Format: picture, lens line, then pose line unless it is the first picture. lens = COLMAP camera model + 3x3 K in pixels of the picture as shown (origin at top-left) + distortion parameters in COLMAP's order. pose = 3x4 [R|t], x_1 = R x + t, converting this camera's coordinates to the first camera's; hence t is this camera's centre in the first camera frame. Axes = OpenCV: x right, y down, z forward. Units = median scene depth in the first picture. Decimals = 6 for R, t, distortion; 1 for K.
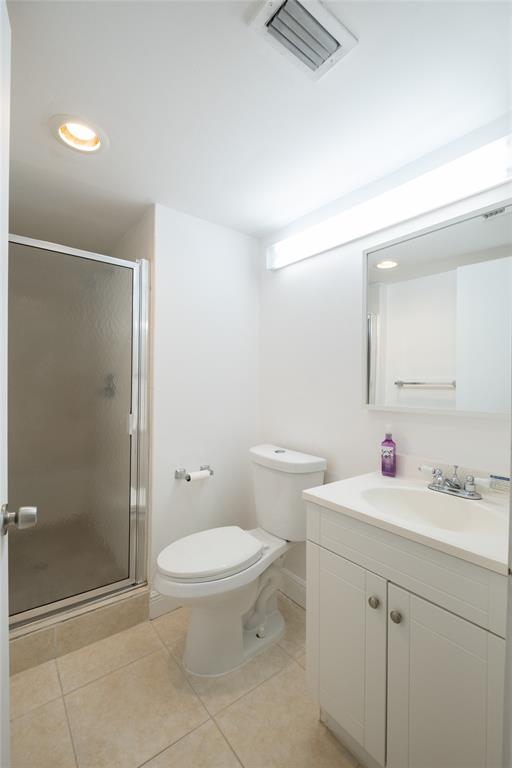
lens RADIAL K [[336.0, 0, 258.1], [0, 336.0, 386.3], [0, 0, 1]] dist [-0.002902, -0.000352]
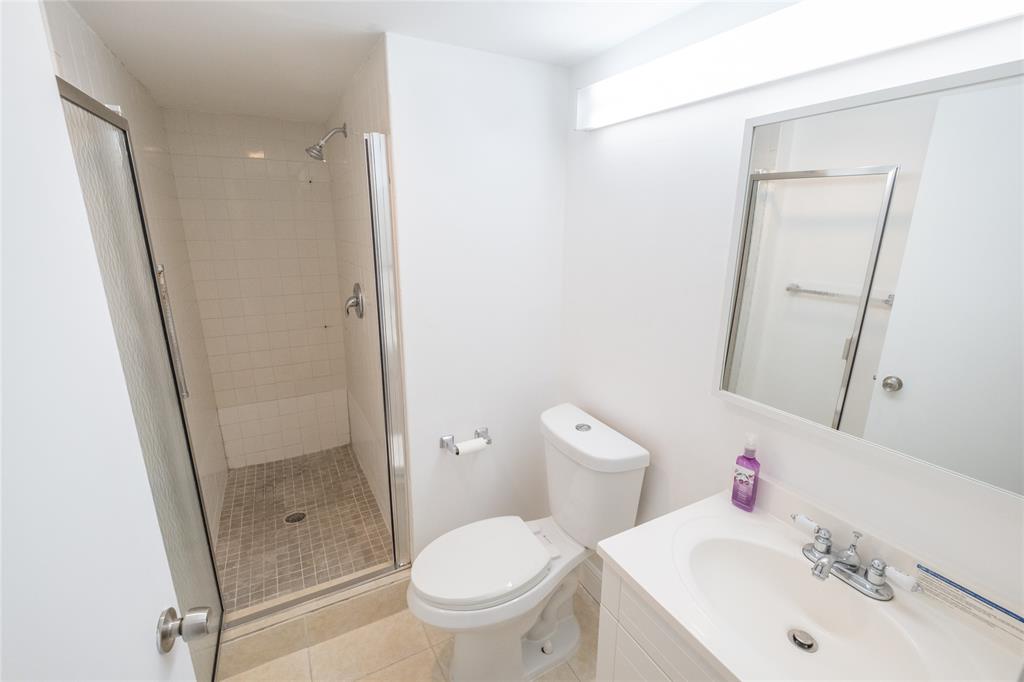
lens RADIAL K [[444.8, 0, 512.0], [0, 444.8, 341.0], [0, 0, 1]] dist [0.009846, -0.007919]
pose [[0.986291, 0.039080, -0.160319, 0.066878], [0.002073, 0.968541, 0.248847, -0.227230], [0.165000, -0.245768, 0.955182, 0.160527]]
